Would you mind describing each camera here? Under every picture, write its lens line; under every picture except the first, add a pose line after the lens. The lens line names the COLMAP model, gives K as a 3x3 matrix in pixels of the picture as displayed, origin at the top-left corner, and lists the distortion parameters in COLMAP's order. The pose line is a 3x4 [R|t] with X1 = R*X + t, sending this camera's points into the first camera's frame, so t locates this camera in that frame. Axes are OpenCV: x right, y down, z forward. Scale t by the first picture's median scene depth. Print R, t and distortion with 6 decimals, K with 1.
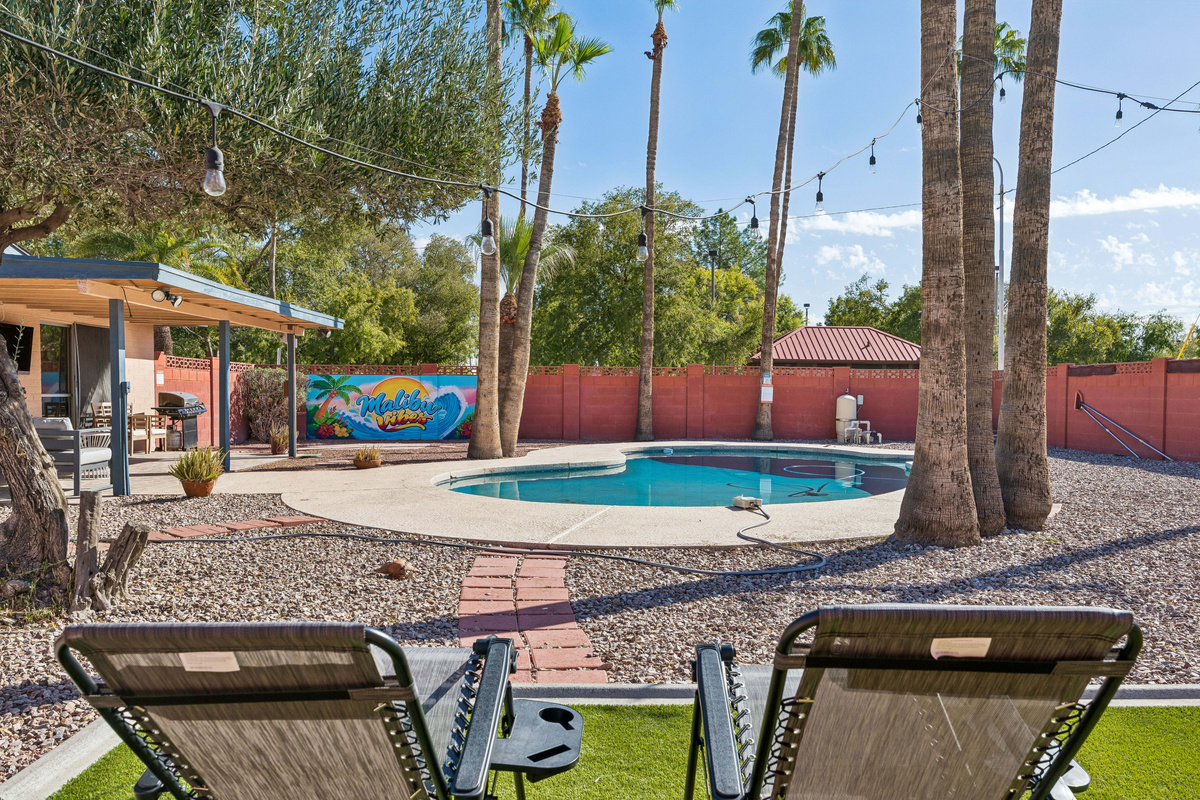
lens RADIAL K [[870.6, 0, 600.5], [0, 870.6, 403.8], [0, 0, 1]] dist [0.008545, 0.000668]
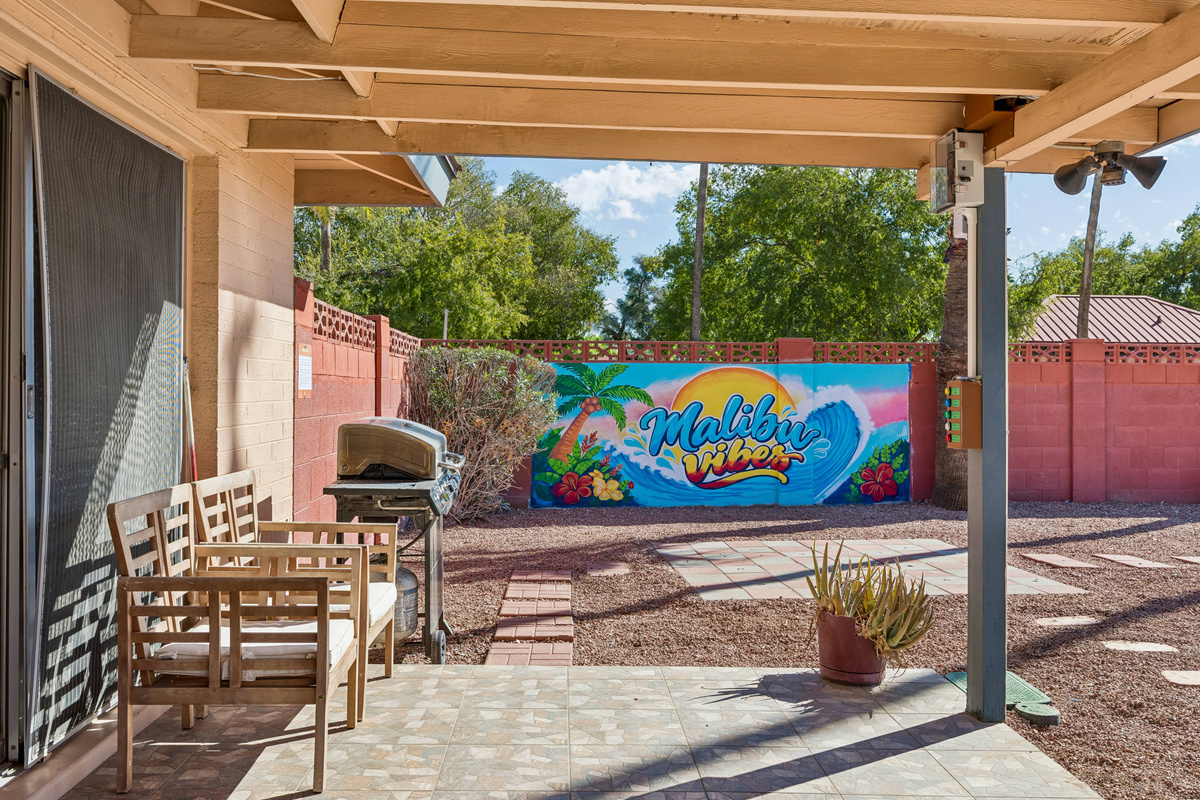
lens RADIAL K [[1000.0, 0, 591.5], [0, 1000.0, 394.4], [0, 0, 1]] dist [-0.028875, -0.000665]
pose [[0.999747, -0.003557, -0.022193, -0.291388], [0.003389, 0.999965, -0.007617, -0.012839], [0.022219, 0.007540, 0.999725, 0.478682]]
